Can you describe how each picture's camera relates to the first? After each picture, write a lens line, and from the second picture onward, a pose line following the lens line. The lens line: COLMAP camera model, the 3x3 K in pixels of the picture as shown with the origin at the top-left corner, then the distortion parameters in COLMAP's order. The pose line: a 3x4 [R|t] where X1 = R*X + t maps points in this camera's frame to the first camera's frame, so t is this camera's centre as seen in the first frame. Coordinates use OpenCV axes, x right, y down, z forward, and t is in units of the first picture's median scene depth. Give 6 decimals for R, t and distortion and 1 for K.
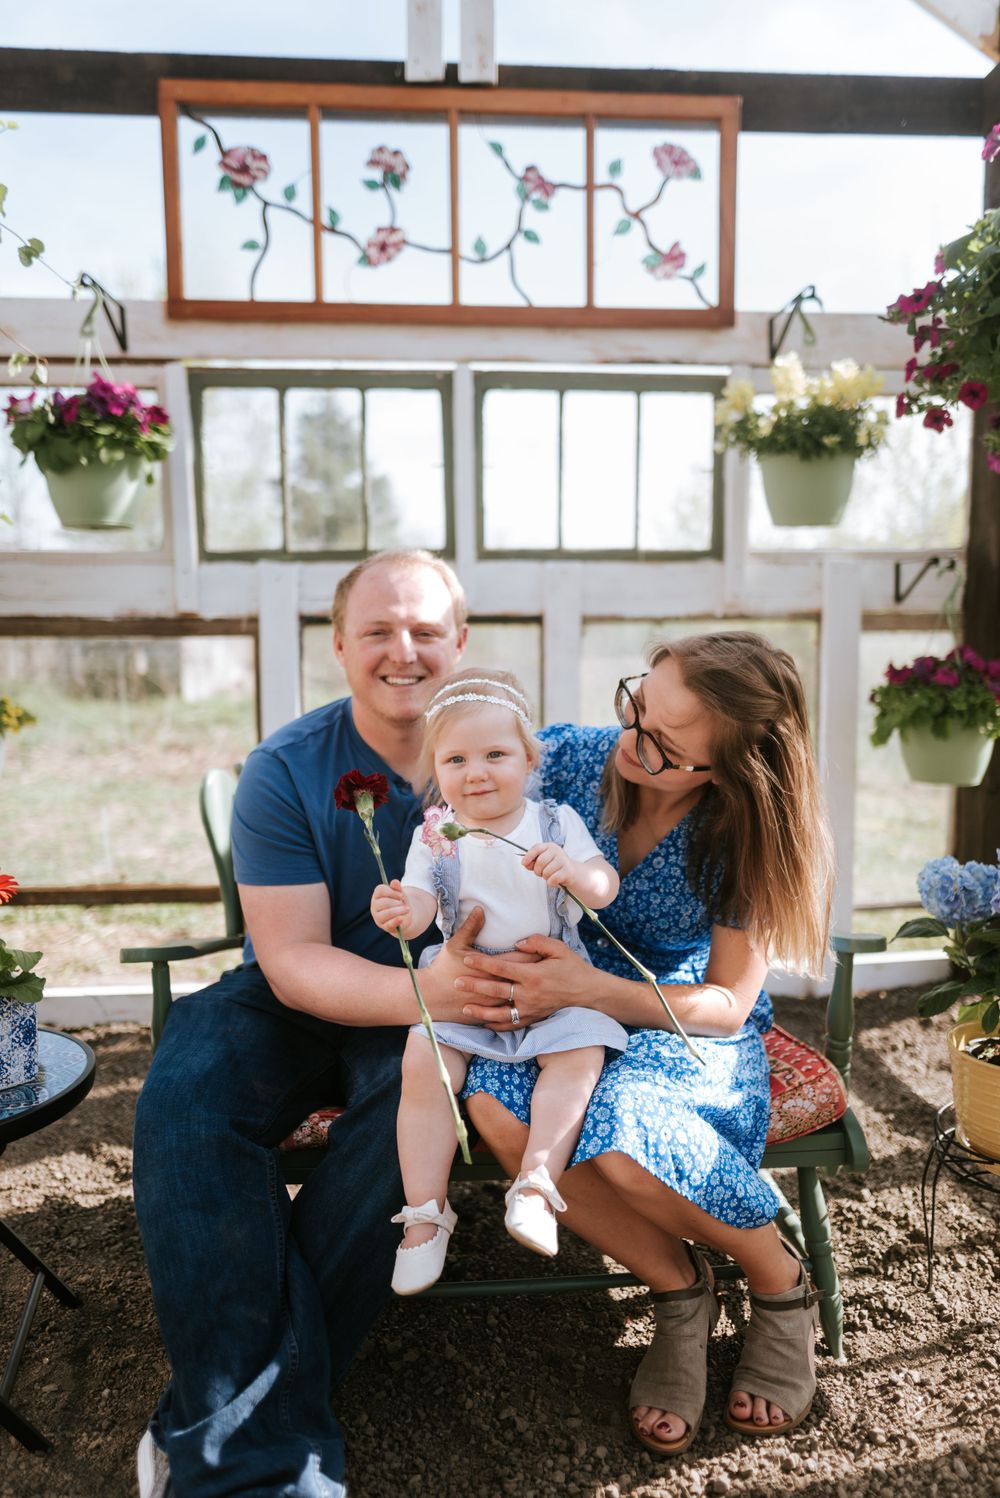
lens RADIAL K [[1061.3, 0, 500.0], [0, 1061.3, 749.0], [0, 0, 1]] dist [0.005761, 0.001948]
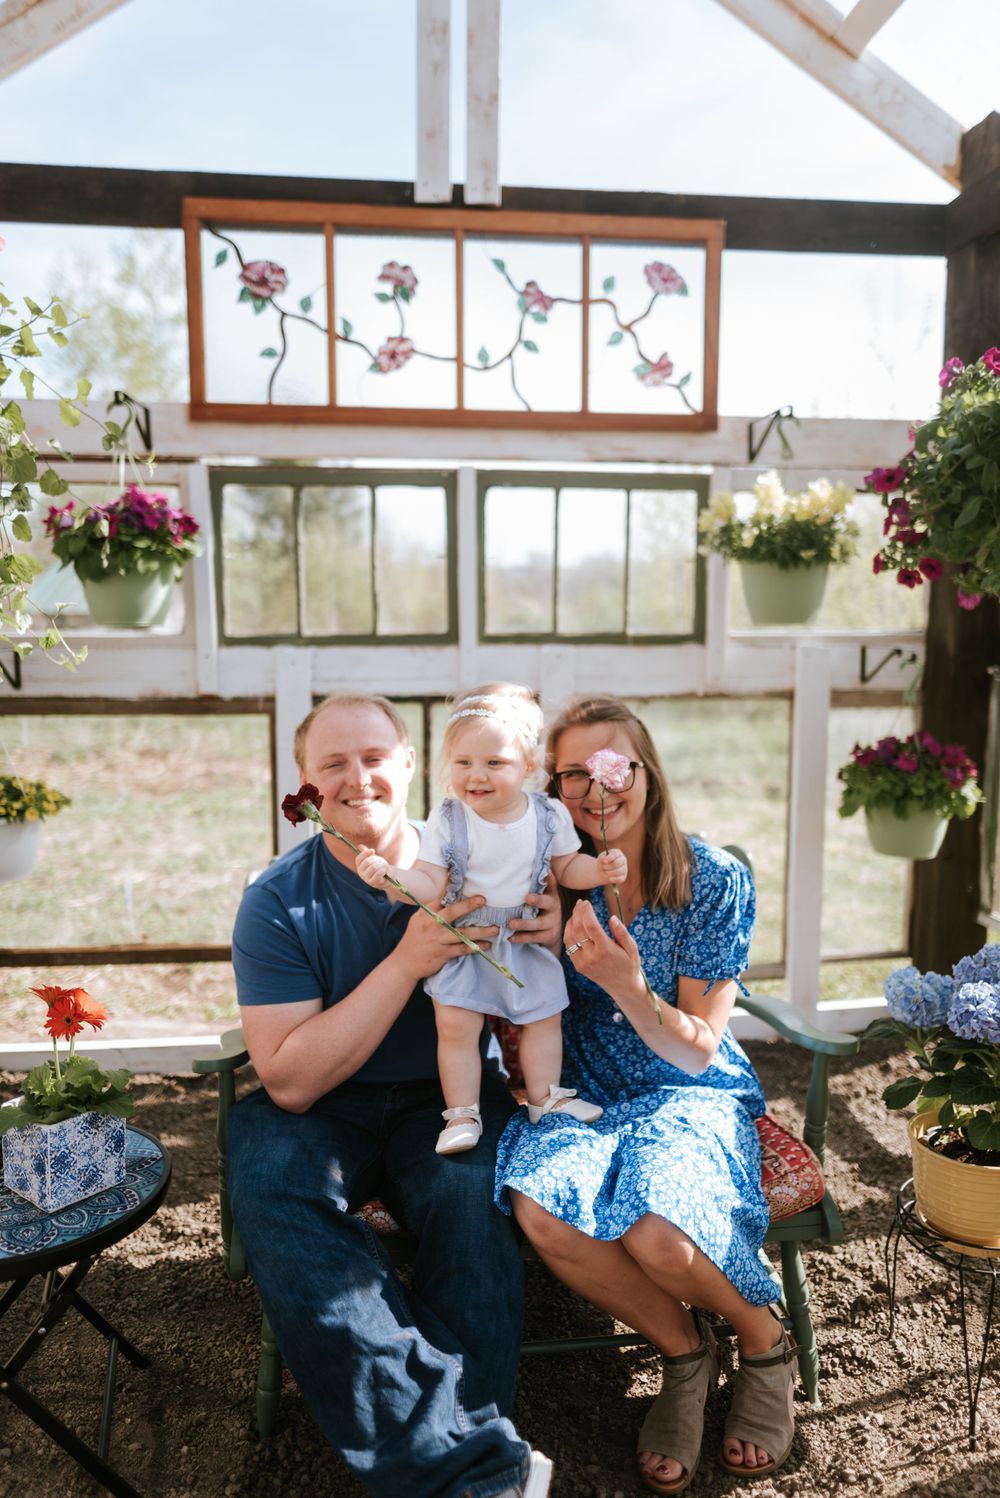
lens RADIAL K [[1061.3, 0, 500.0], [0, 1061.3, 749.0], [0, 0, 1]] dist [0.005761, 0.001948]
pose [[0.999278, 0.002035, 0.037947, -0.042772], [-0.002785, 0.999802, 0.019727, -0.098686], [-0.037900, -0.019818, 0.999085, -0.082182]]
